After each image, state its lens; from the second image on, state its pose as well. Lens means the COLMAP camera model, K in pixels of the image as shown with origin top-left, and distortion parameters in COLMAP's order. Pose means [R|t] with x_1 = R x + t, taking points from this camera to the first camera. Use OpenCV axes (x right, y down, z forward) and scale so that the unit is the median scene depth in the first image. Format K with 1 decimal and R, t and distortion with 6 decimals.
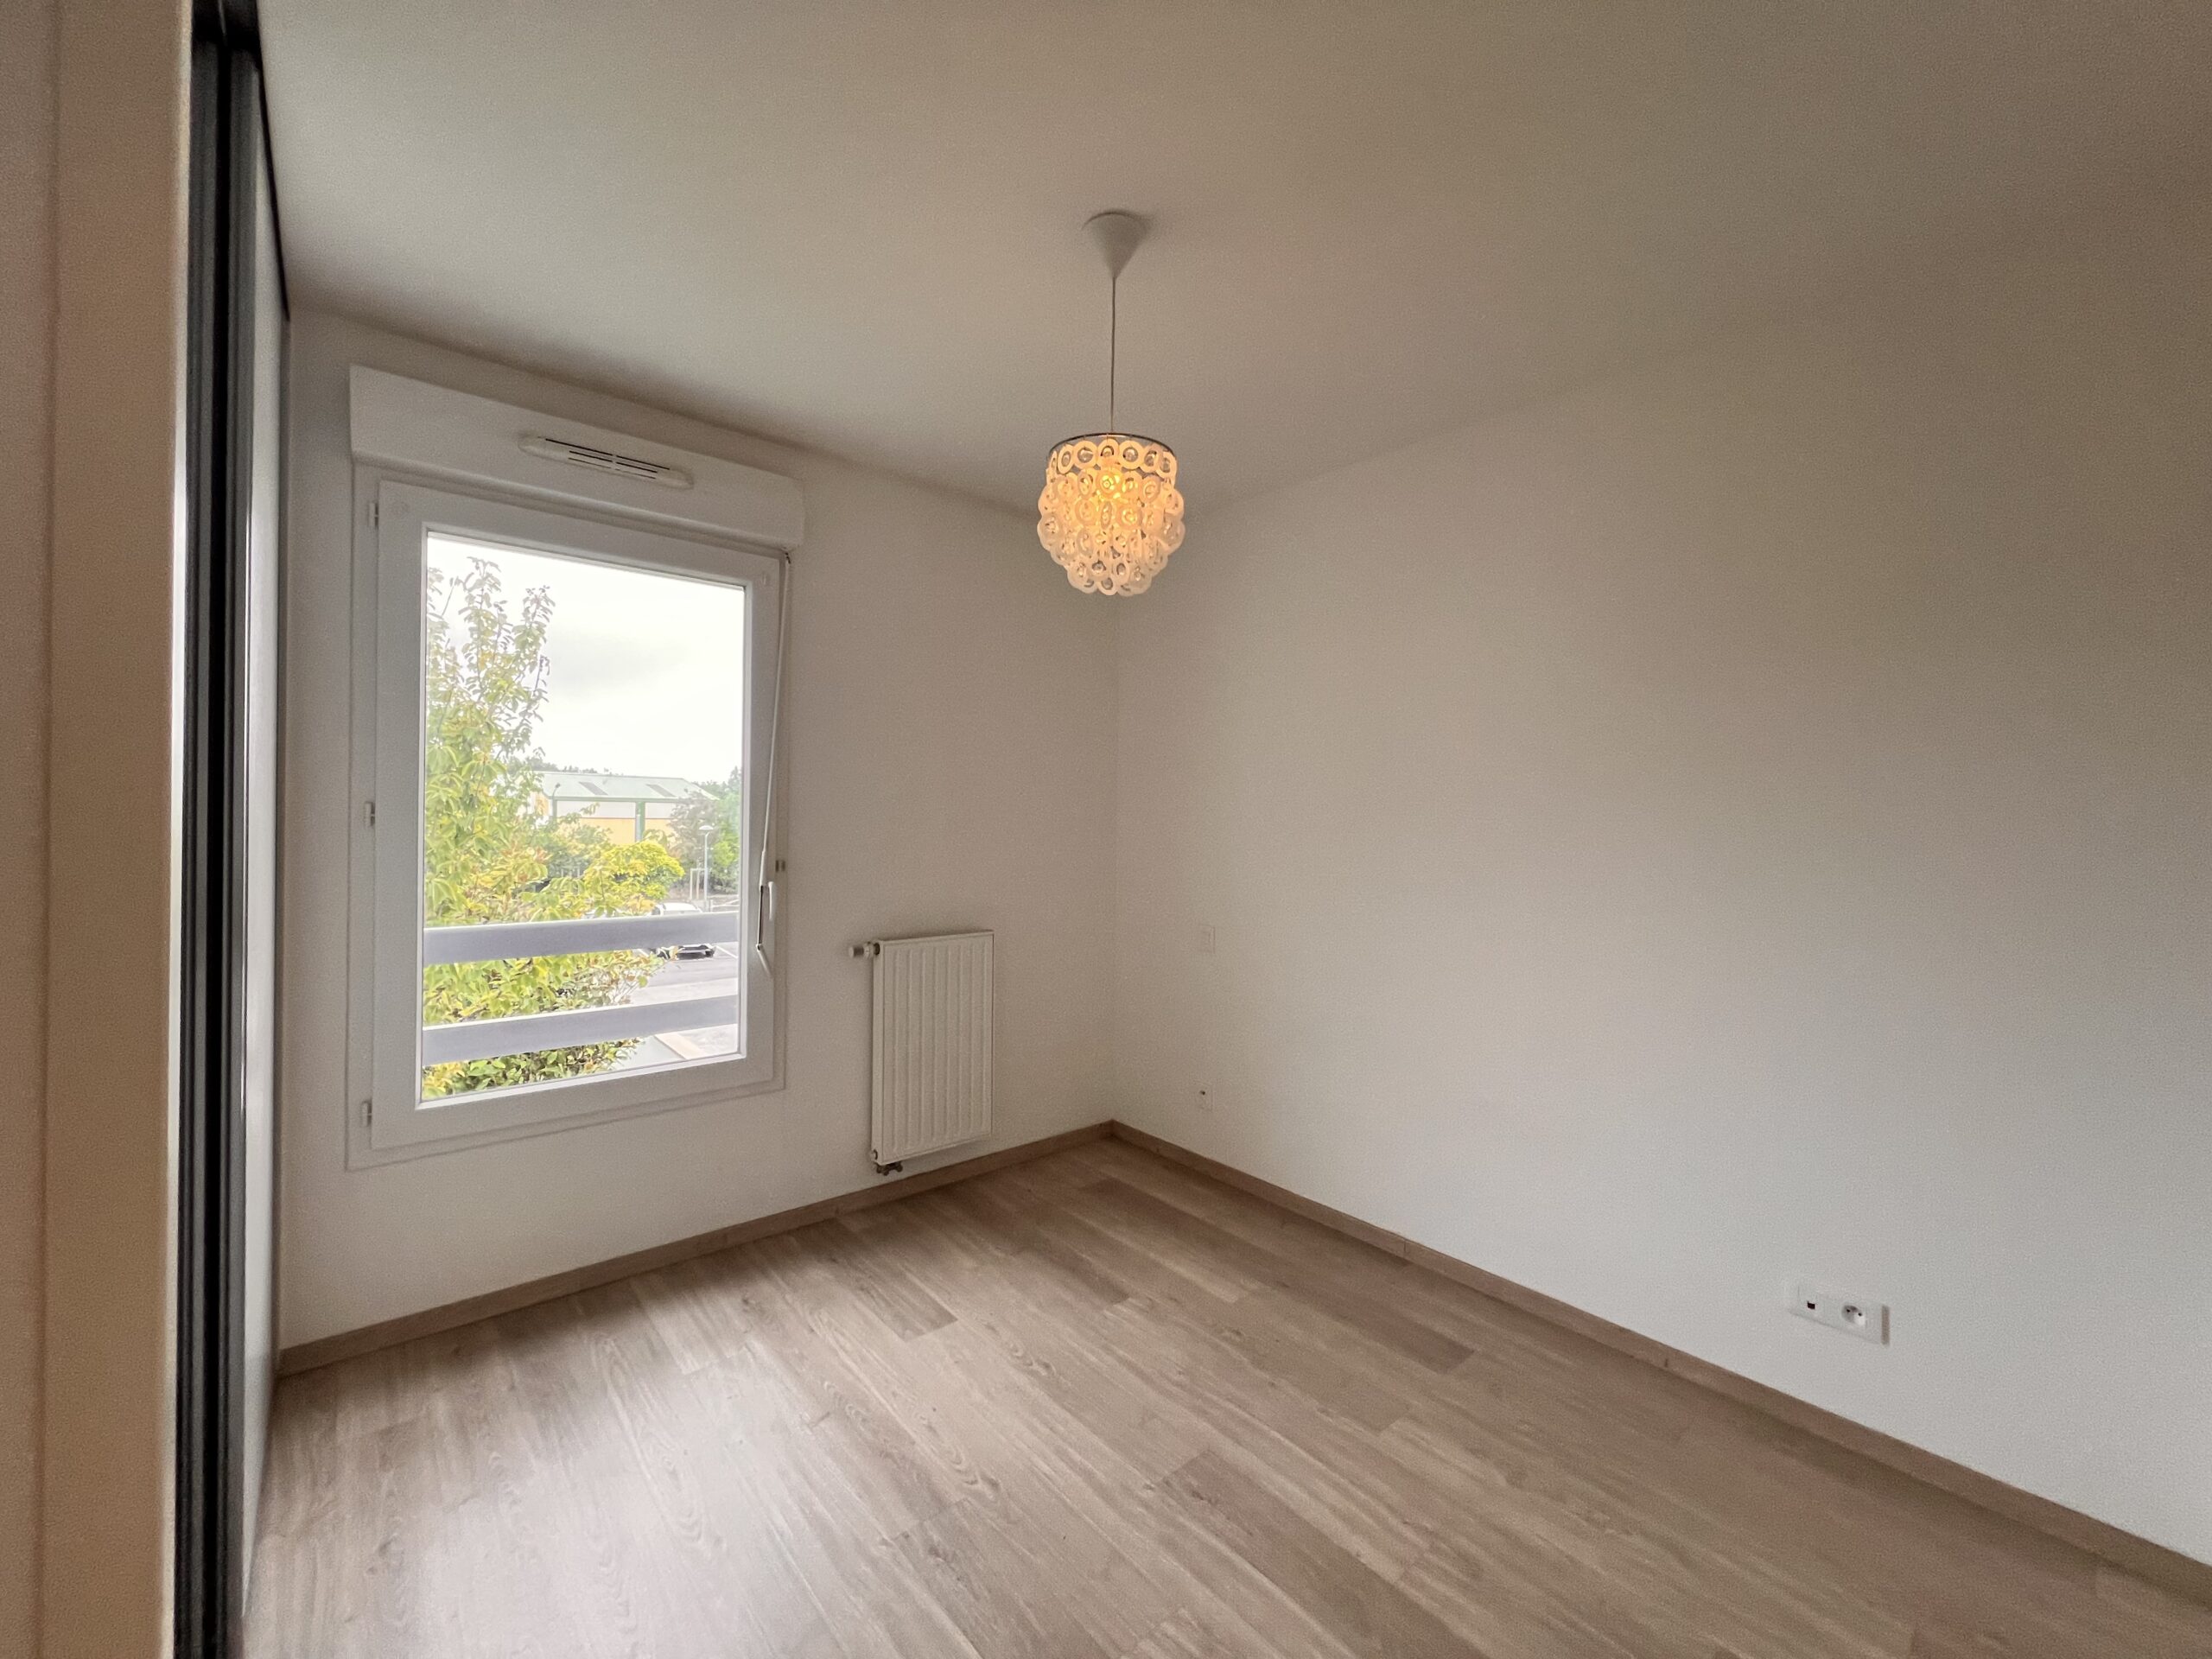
lens RADIAL K [[883.2, 0, 1100.4], [0, 883.2, 824.7], [0, 0, 1]] dist [-0.002213, 0.000077]
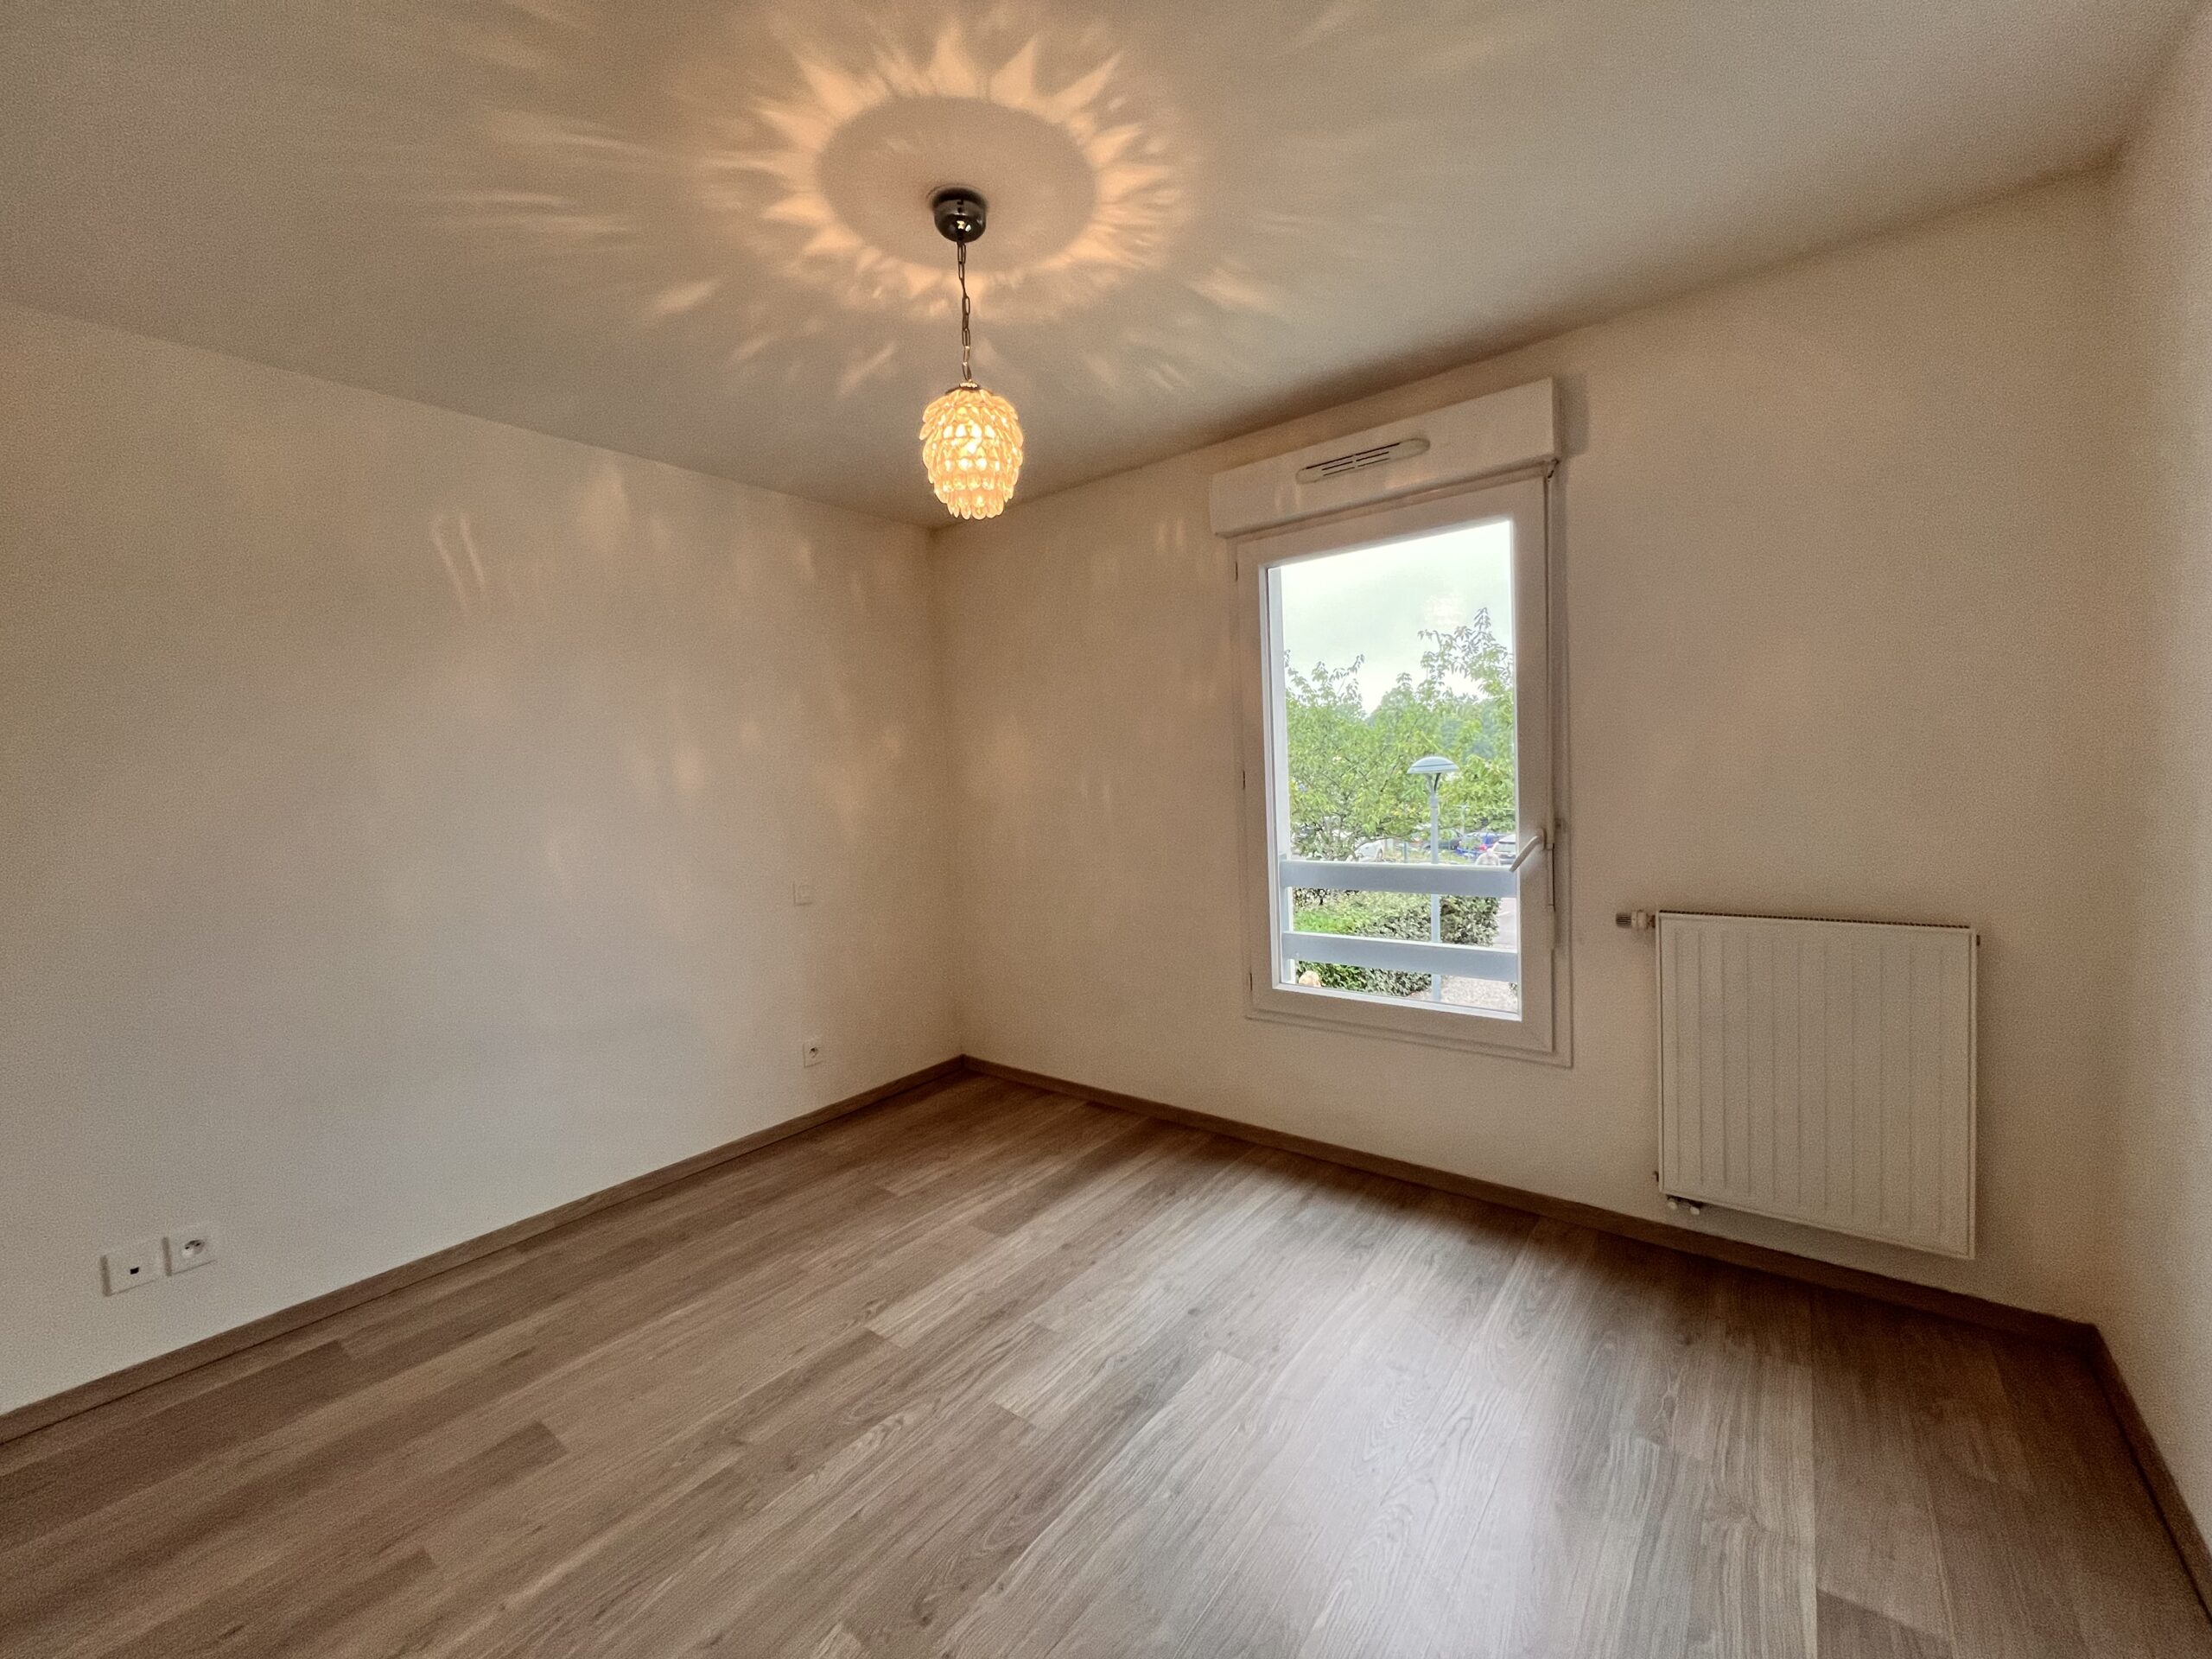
lens RADIAL K [[883.2, 0, 1100.4], [0, 883.2, 824.7], [0, 0, 1]] dist [-0.002213, 0.000077]
pose [[0.166751, 0.016879, -0.985855, 0.452147], [0.048628, 0.998496, 0.025321, 0.011378], [0.984799, -0.052162, 0.165679, 0.404641]]
